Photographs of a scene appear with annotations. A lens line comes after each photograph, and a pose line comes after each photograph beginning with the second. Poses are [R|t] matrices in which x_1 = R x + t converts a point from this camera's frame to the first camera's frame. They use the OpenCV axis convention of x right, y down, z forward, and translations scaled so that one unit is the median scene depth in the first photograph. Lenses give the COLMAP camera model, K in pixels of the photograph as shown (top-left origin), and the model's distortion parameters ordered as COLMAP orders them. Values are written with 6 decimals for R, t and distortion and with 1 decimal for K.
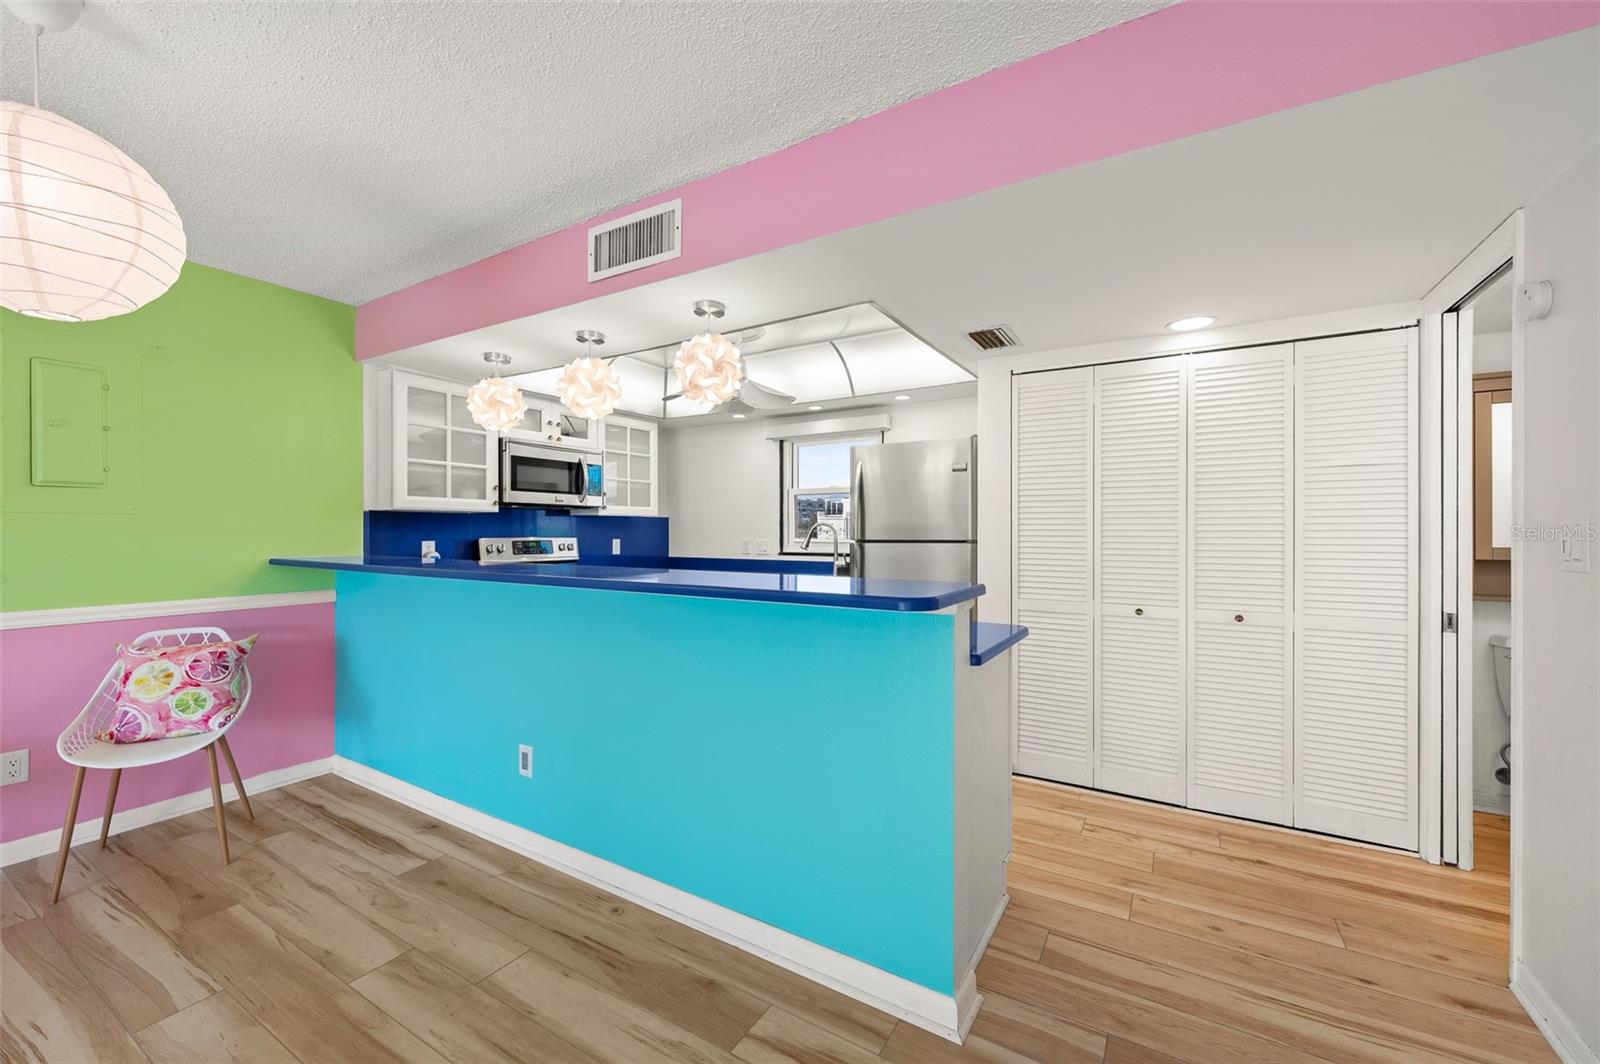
lens RADIAL K [[644.7, 0, 799.1], [0, 644.7, 525.6], [0, 0, 1]] dist [-0.000785, -0.000007]
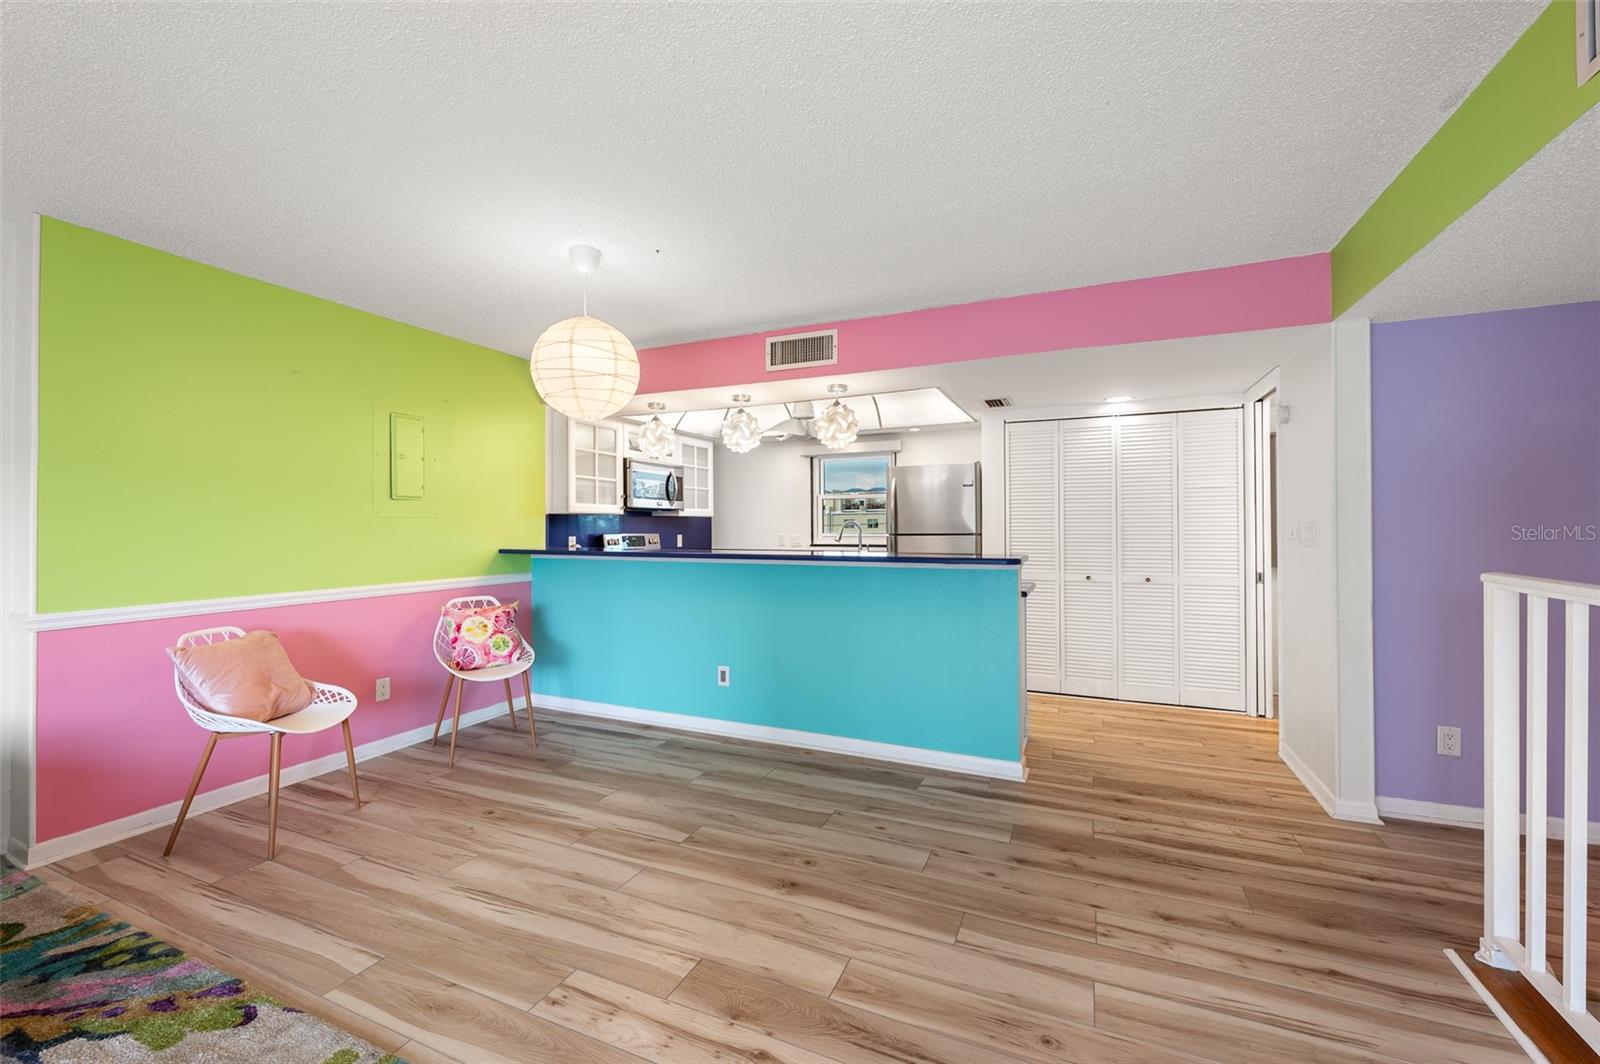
lens RADIAL K [[644.7, 0, 797.0], [0, 644.7, 517.0], [0, 0, 1]] dist [-0.000785, -0.000007]
pose [[0.993089, -0.002610, 0.117337, -0.299295], [0.003477, 0.999968, -0.007182, -0.005226], [-0.117315, 0.007540, 0.993066, -0.398096]]
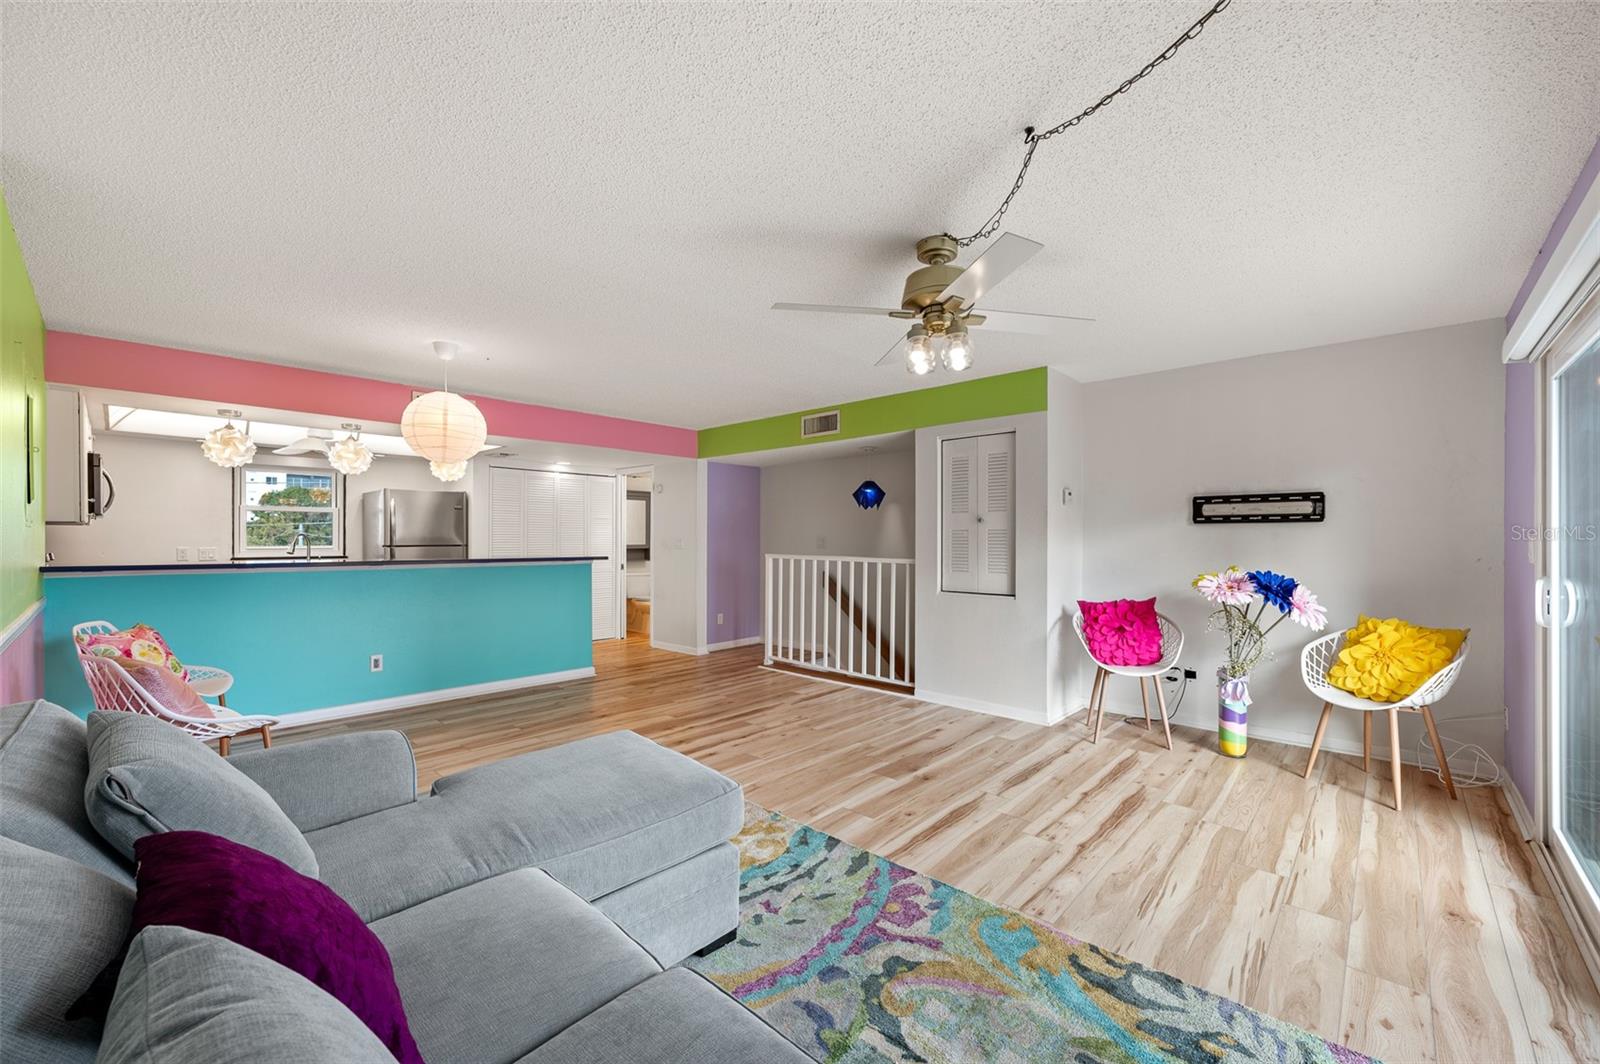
lens RADIAL K [[644.7, 0, 793.5], [0, 644.7, 531.3], [0, 0, 1]] dist [-0.000785, -0.000007]
pose [[0.226941, 0.009690, 0.973860, -1.381981], [-0.006866, 0.999942, -0.008350, -0.008609], [-0.973884, -0.004791, 0.226994, -0.424961]]
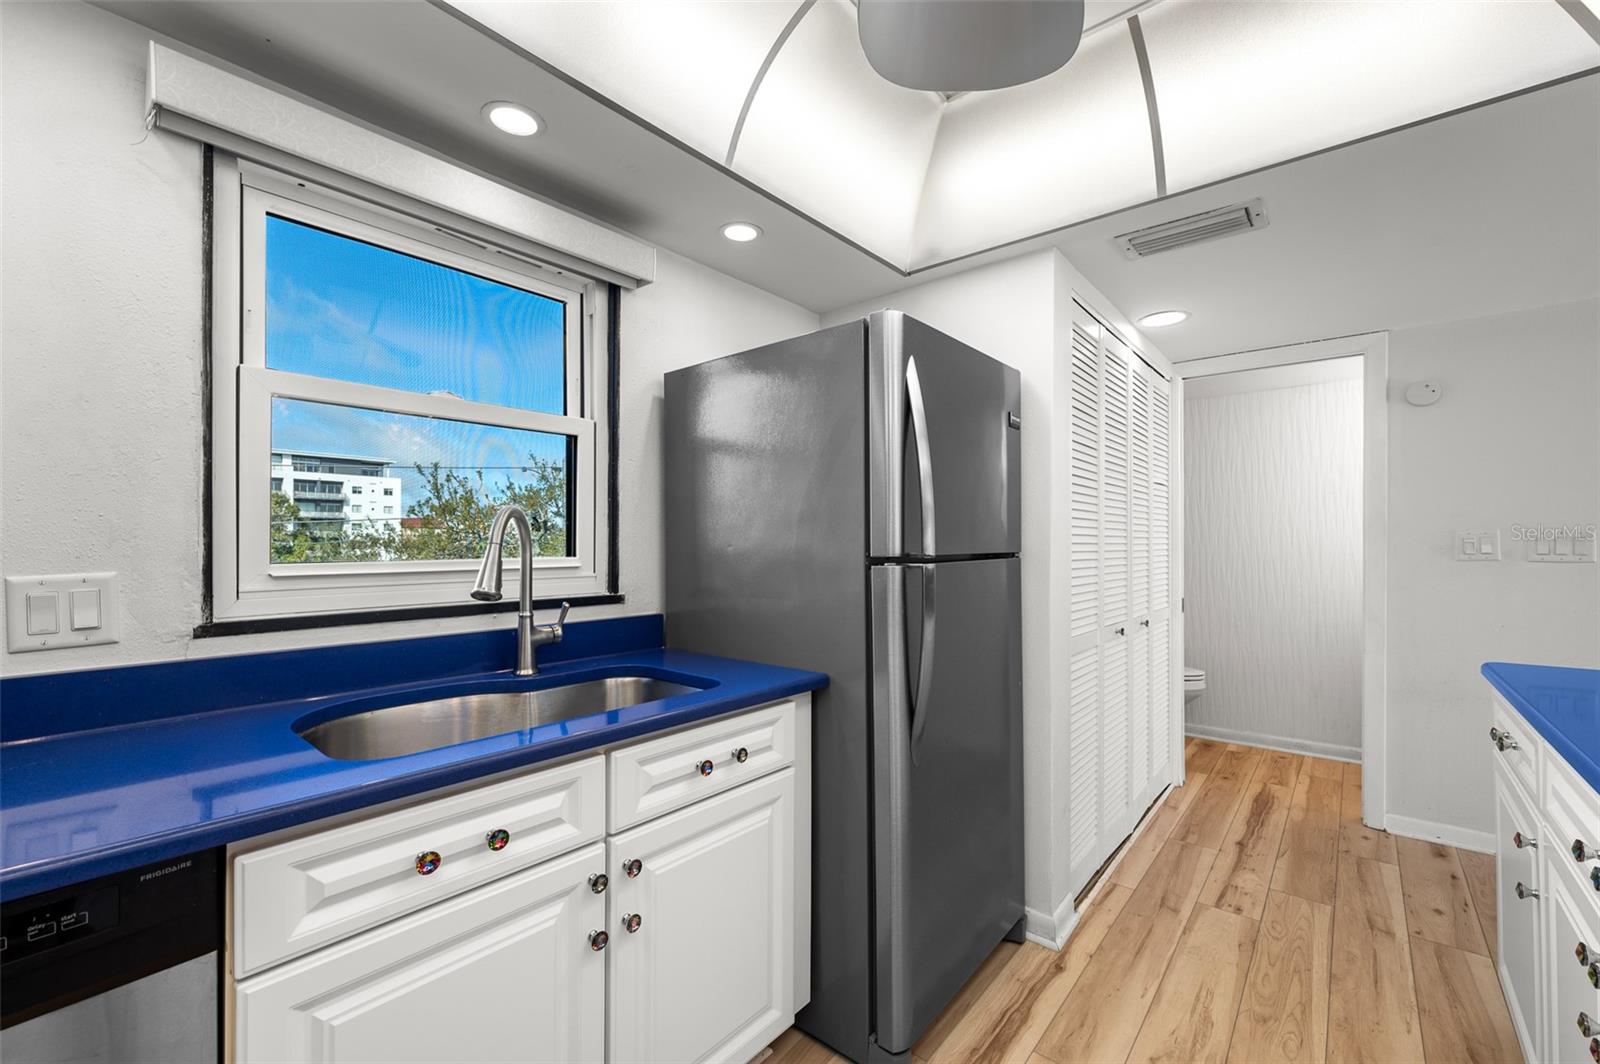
lens RADIAL K [[644.7, 0, 800.0], [0, 644.7, 548.0], [0, 0, 1]] dist [-0.000785, -0.000007]
pose [[0.161406, -0.006974, 0.986864, -0.320622], [-0.005715, 0.999952, 0.008002, 0.015236], [-0.986872, -0.006932, 0.161358, 1.071997]]
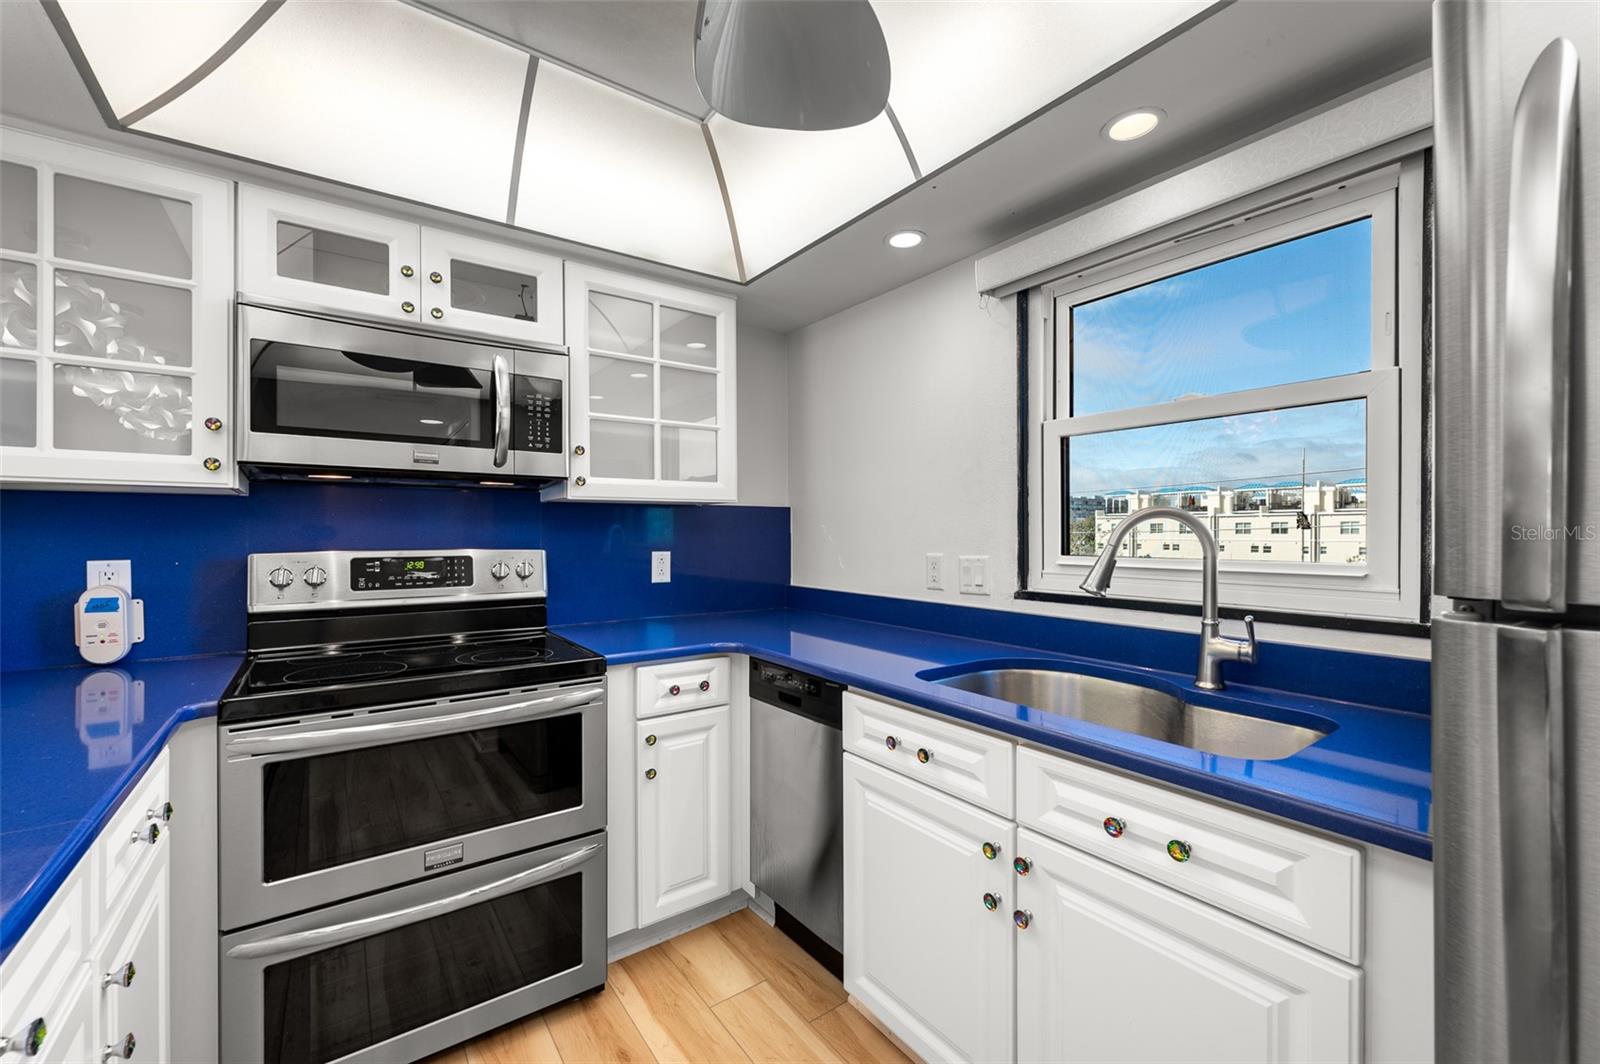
lens RADIAL K [[644.7, 0, 797.3], [0, 644.7, 534.0], [0, 0, 1]] dist [-0.000785, -0.000007]
pose [[0.919332, -0.001434, -0.393481, -0.000821], [0.005643, 0.999939, 0.009539, 0.005347], [0.393443, -0.010990, 0.919283, 0.863843]]
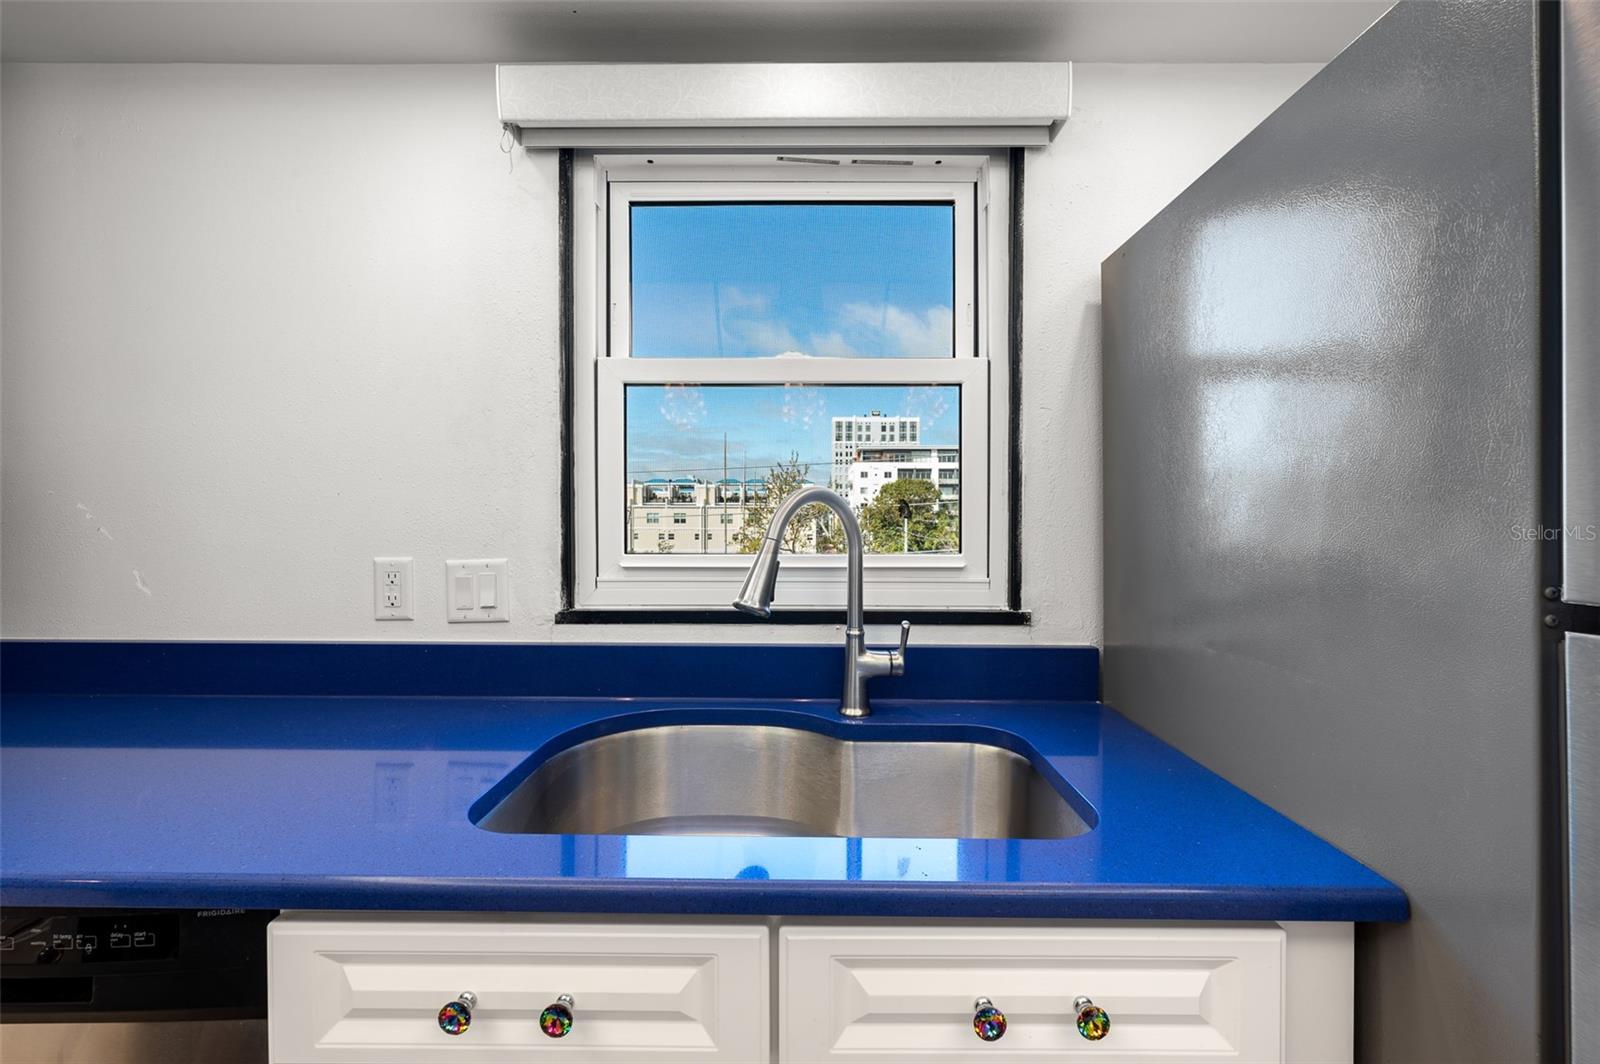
lens RADIAL K [[644.7, 0, 813.7], [0, 644.7, 527.7], [0, 0, 1]] dist [-0.000785, -0.000007]
pose [[0.854988, -0.003832, 0.518634, -0.107456], [-0.005531, 0.999848, 0.016506, 0.007388], [-0.518619, -0.016981, 0.854837, 1.061062]]
